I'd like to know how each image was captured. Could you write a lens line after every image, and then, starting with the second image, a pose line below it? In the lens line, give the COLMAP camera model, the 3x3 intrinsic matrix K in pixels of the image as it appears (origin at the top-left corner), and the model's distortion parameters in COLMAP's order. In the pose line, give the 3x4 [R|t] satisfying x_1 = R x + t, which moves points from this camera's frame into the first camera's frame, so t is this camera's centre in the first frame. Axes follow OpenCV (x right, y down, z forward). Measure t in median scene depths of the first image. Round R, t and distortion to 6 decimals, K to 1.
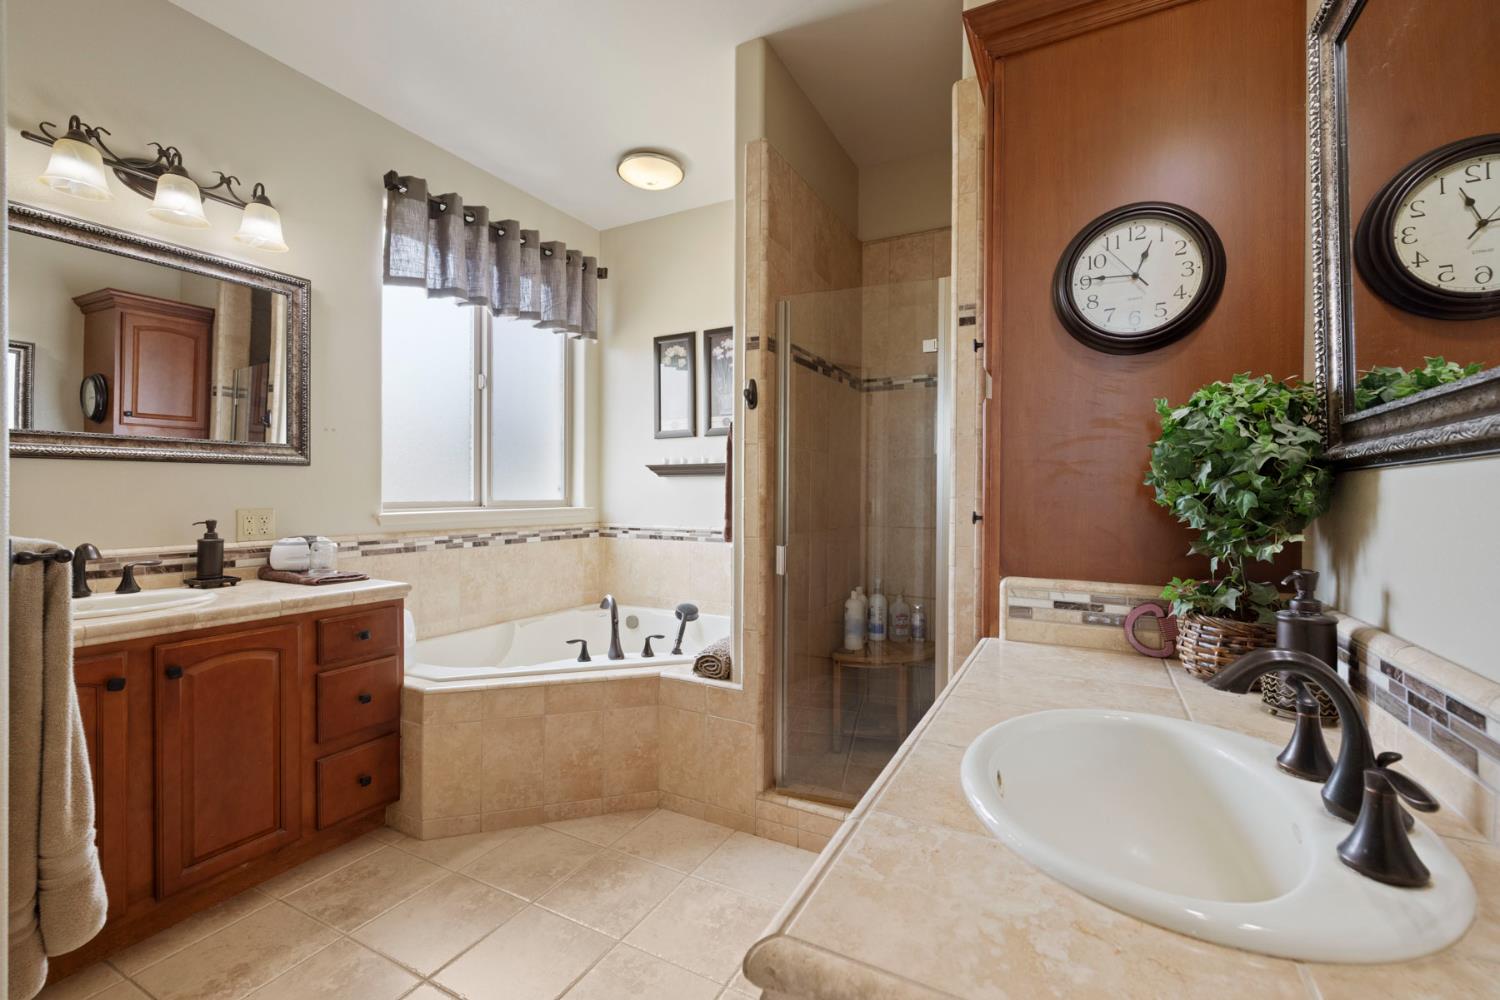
lens RADIAL K [[628.3, 0, 749.9], [0, 628.3, 495.4], [0, 0, 1]] dist [0.001338, 0.000024]
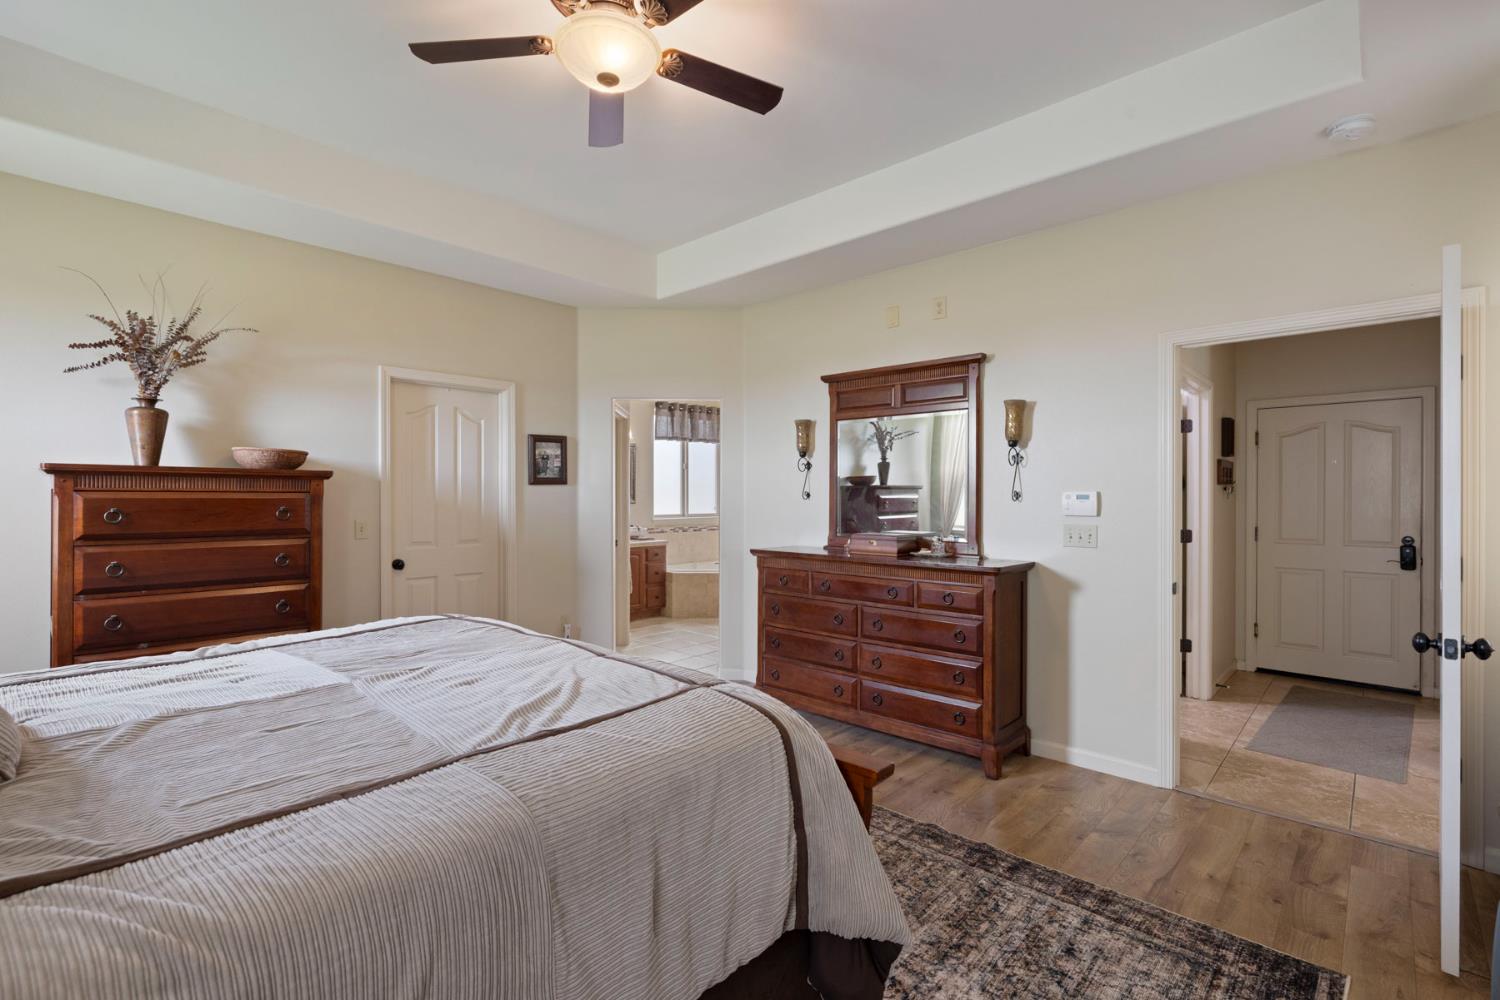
lens RADIAL K [[683.3, 0, 754.2], [0, 683.3, 502.6], [0, 0, 1]] dist [-0.000216, -0.000001]
pose [[0.967730, 0.000740, -0.251987, 0.607822], [-0.000423, 0.999999, 0.001312, -0.047395], [0.251988, -0.001163, 0.967730, -1.795226]]
